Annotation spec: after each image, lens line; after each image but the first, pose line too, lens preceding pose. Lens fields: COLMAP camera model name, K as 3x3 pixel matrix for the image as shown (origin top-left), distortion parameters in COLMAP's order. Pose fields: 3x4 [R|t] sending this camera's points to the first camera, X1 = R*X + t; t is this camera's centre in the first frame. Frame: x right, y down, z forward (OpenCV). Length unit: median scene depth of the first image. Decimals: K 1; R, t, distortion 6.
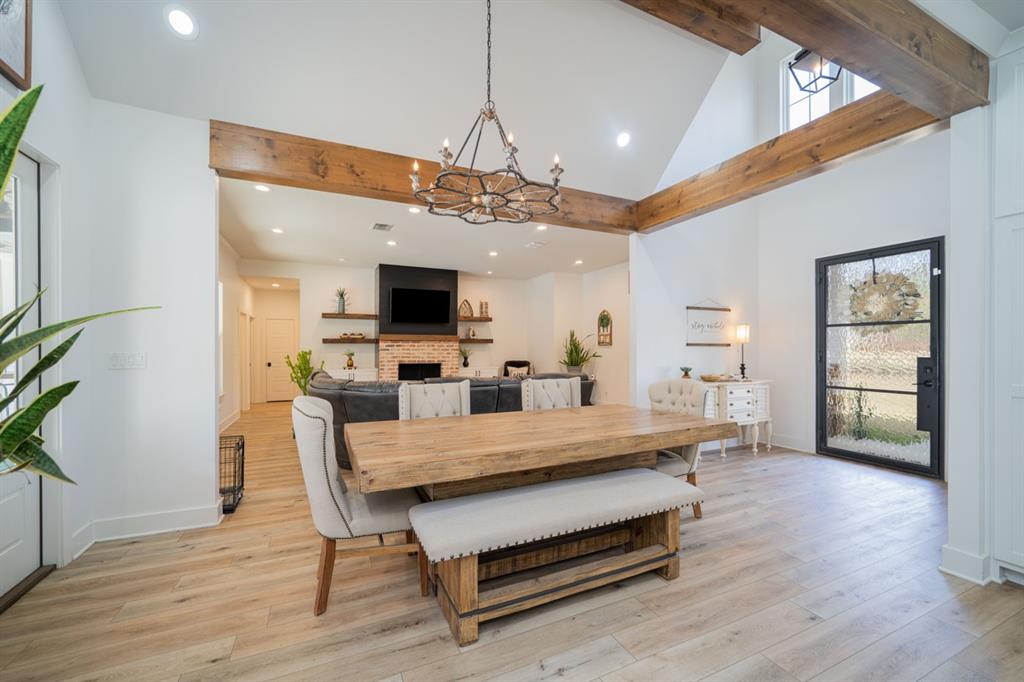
lens RADIAL K [[399.4, 0, 505.2], [0, 399.4, 346.3], [0, 0, 1]] dist [-0.000855, -0.000090]
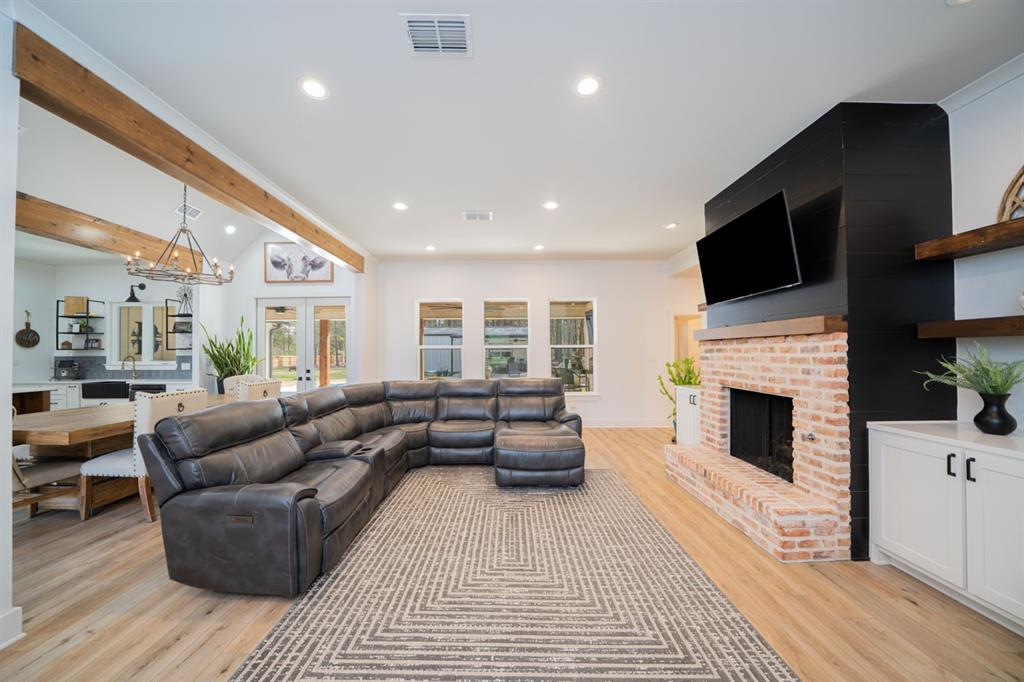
lens RADIAL K [[354.4, 0, 504.6], [0, 354.4, 348.1], [0, 0, 1]] dist [-0.021289, 0.000137]
pose [[-0.420643, -0.012913, -0.907134, 0.241053], [0.008091, 0.999806, -0.017984, 0.001181], [0.907190, -0.014904, -0.420457, 0.930641]]
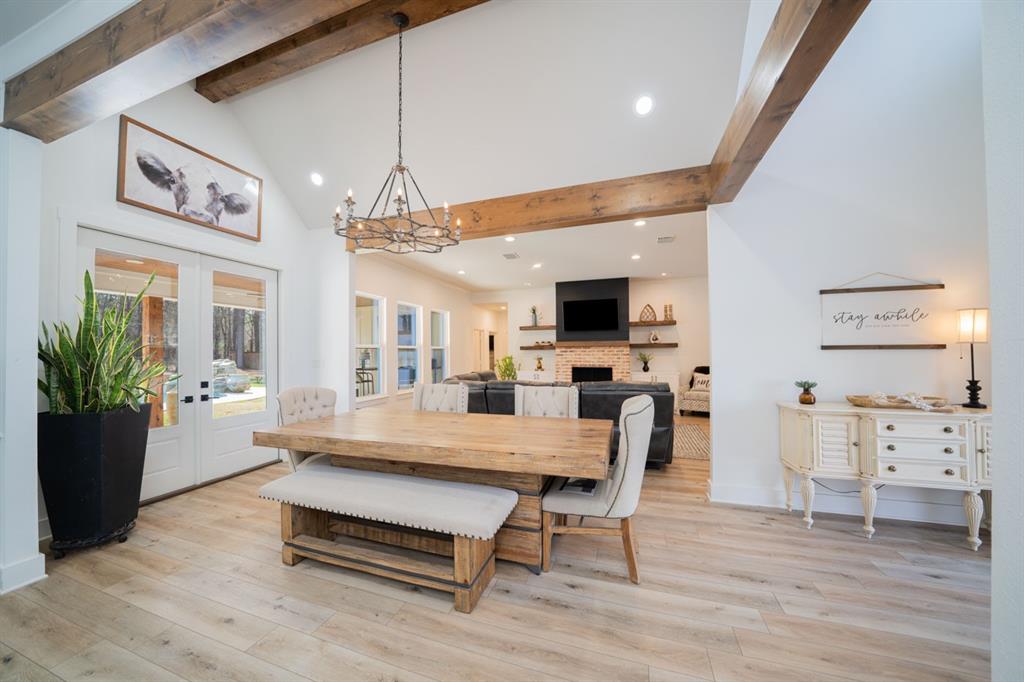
lens RADIAL K [[354.4, 0, 505.8], [0, 354.4, 345.0], [0, 0, 1]] dist [-0.021289, 0.000137]
pose [[0.725577, -0.021507, -0.687805, 0.290701], [0.010978, 0.999746, -0.019680, -0.001874], [0.688054, 0.006728, 0.725629, 0.134828]]
